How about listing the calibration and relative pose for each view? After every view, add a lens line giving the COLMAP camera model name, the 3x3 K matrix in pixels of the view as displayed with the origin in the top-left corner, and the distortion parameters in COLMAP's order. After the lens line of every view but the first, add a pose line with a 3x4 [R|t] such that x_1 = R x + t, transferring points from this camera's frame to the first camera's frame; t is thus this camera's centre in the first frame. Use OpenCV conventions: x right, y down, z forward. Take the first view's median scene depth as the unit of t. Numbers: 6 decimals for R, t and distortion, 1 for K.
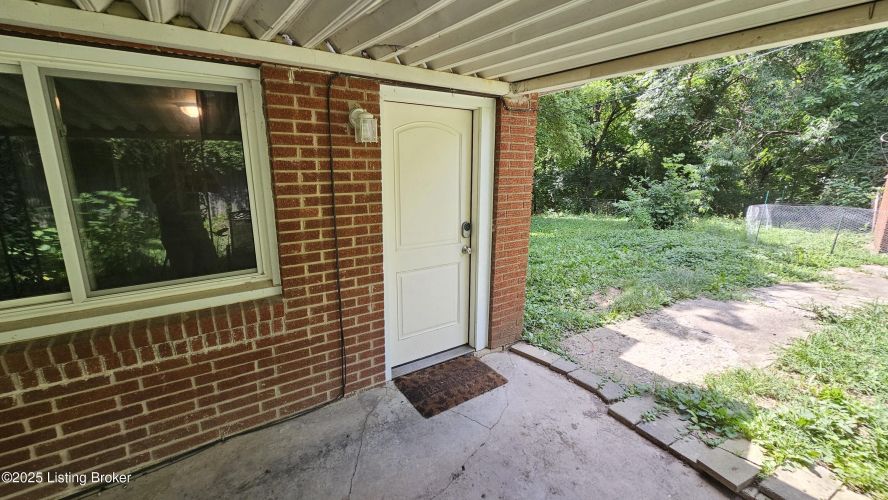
lens RADIAL K [[367.6, 0, 445.0], [0, 367.6, 252.7], [0, 0, 1]] dist [0.003389, 0.000039]
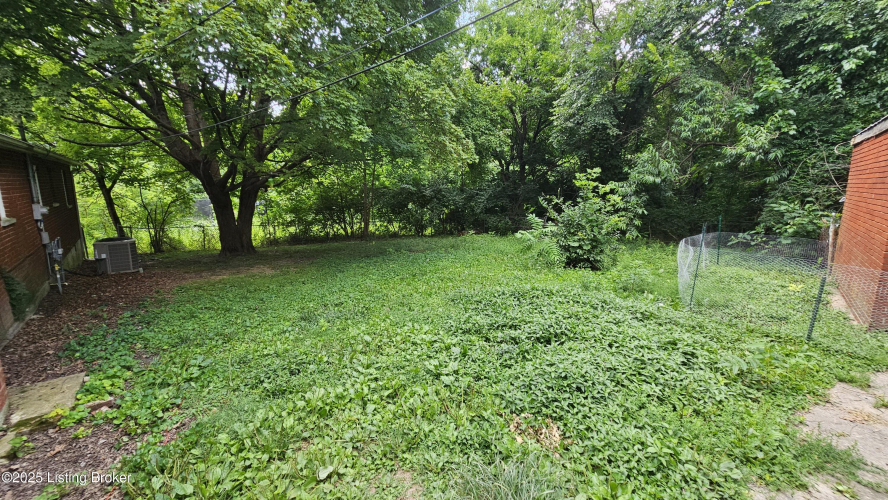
lens RADIAL K [[367.6, 0, 447.0], [0, 367.6, 246.8], [0, 0, 1]] dist [0.003389, 0.000039]
pose [[0.993307, -0.016383, 0.114337, 0.235723], [0.021589, 0.998778, -0.044446, -0.076519], [-0.113469, 0.046617, 0.992447, 0.275109]]
